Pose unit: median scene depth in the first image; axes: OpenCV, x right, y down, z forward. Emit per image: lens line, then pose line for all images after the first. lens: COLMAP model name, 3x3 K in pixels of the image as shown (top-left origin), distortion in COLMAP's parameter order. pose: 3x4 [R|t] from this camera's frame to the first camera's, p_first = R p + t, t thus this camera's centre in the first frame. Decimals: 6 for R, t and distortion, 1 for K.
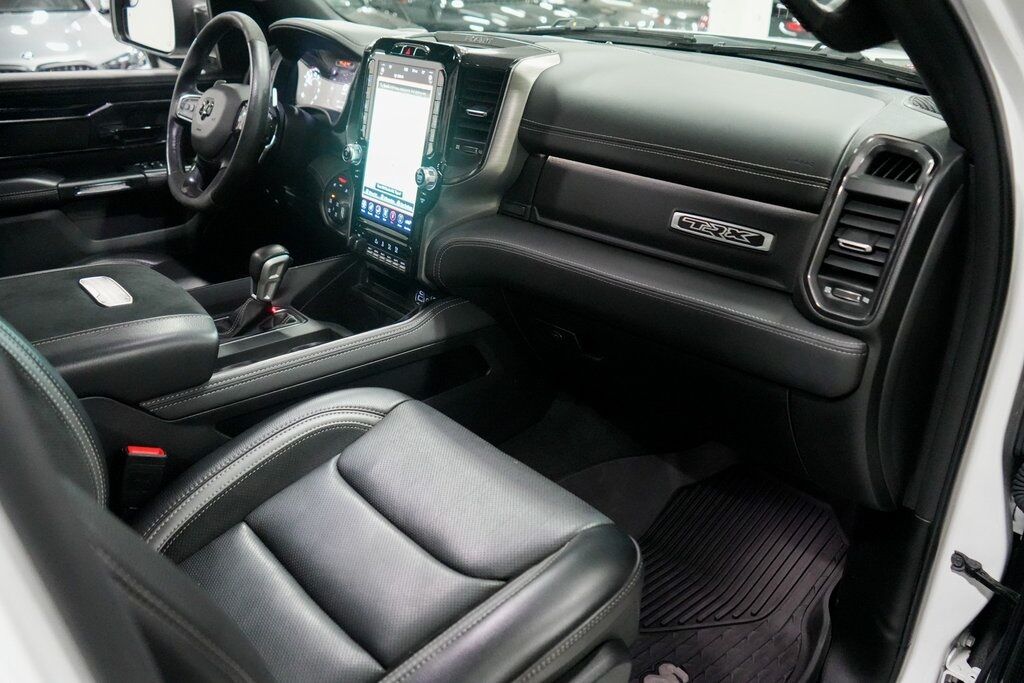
lens RADIAL K [[805.1, 0, 512.0], [0, 805.1, 341.5], [0, 0, 1]] dist [-0.008247, -0.003868]
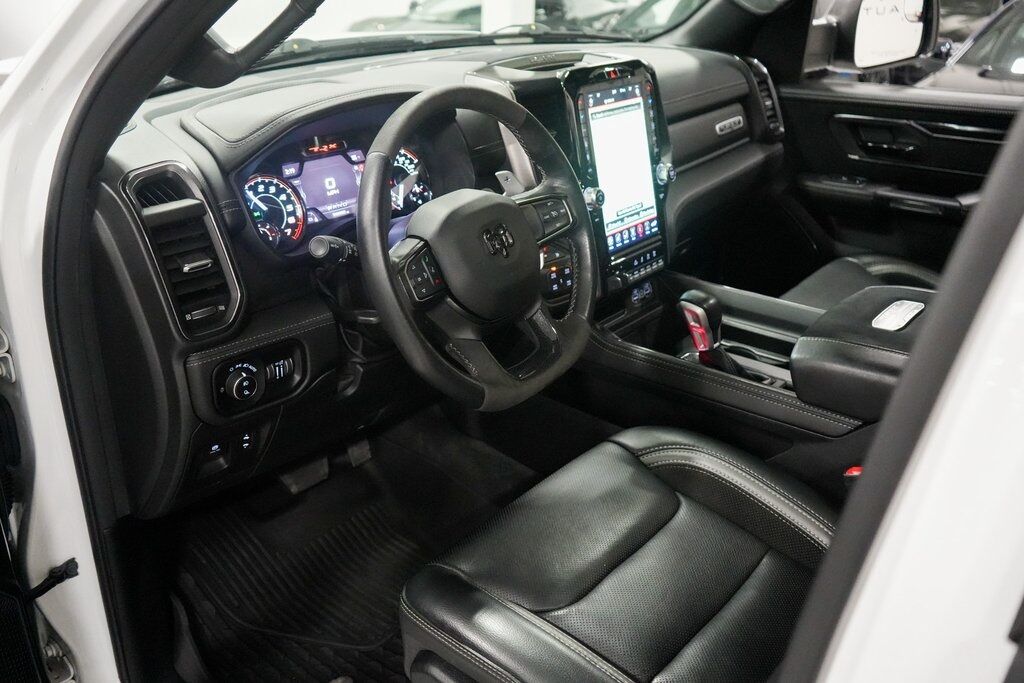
lens RADIAL K [[921.8, 0, 512.0], [0, 921.8, 341.5], [0, 0, 1]] dist [-0.000285, -0.010804]
pose [[-0.178896, -0.411821, 0.893532, -1.265221], [0.398662, 0.799945, 0.448504, -0.652043], [-0.899480, 0.436453, 0.021070, 1.213725]]
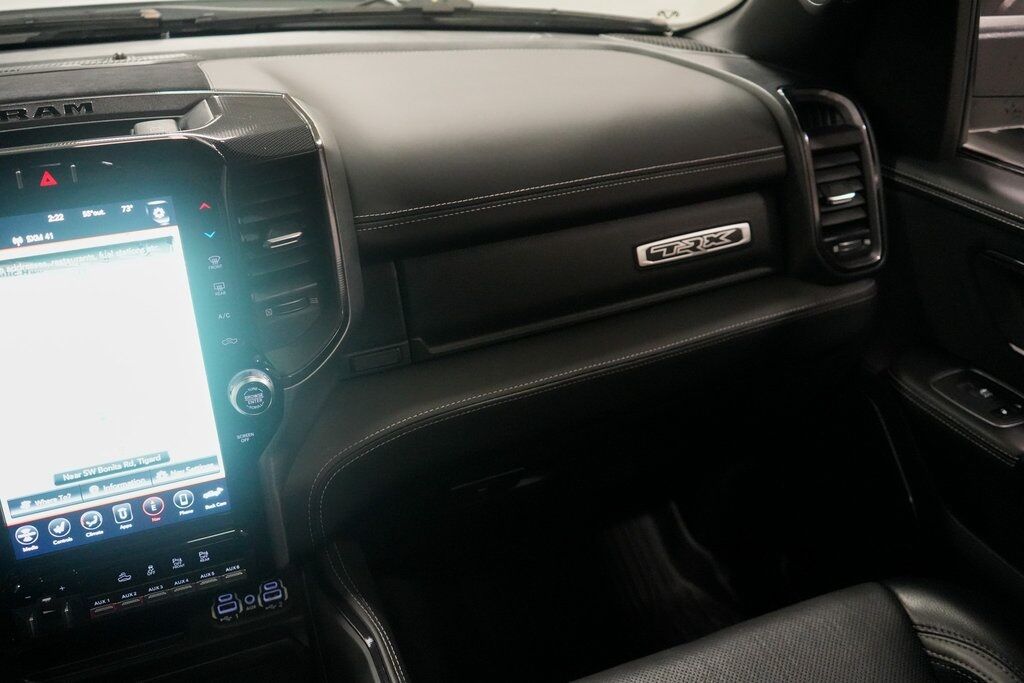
lens RADIAL K [[982.0, 0, 512.0], [0, 982.0, 341.5], [0, 0, 1]] dist [0.007007, 0.018450]
pose [[0.322645, -0.467761, 0.822861, -0.523814], [0.406882, 0.853473, 0.325624, -0.350008], [-0.854604, 0.229746, 0.465692, 0.539009]]
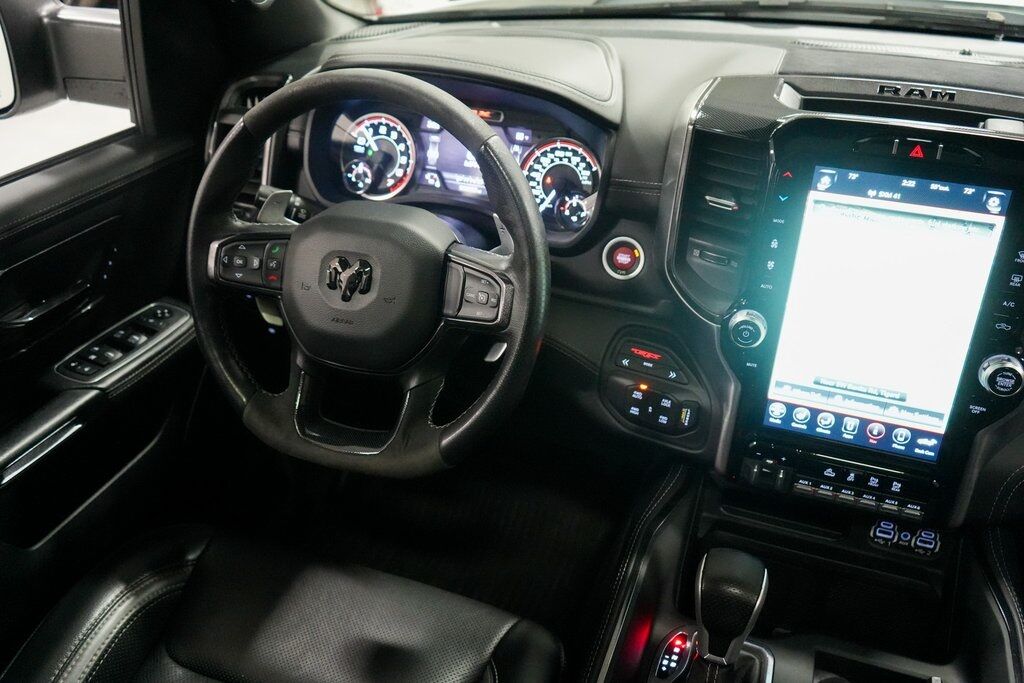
lens RADIAL K [[864.8, 0, 512.0], [0, 864.8, 341.5], [0, 0, 1]] dist [-0.006234, 0.013645]
pose [[0.873267, -0.265980, 0.408240, -0.623513], [0.208033, 0.961184, 0.181237, -0.391936], [-0.440599, -0.073341, 0.894703, 0.580773]]
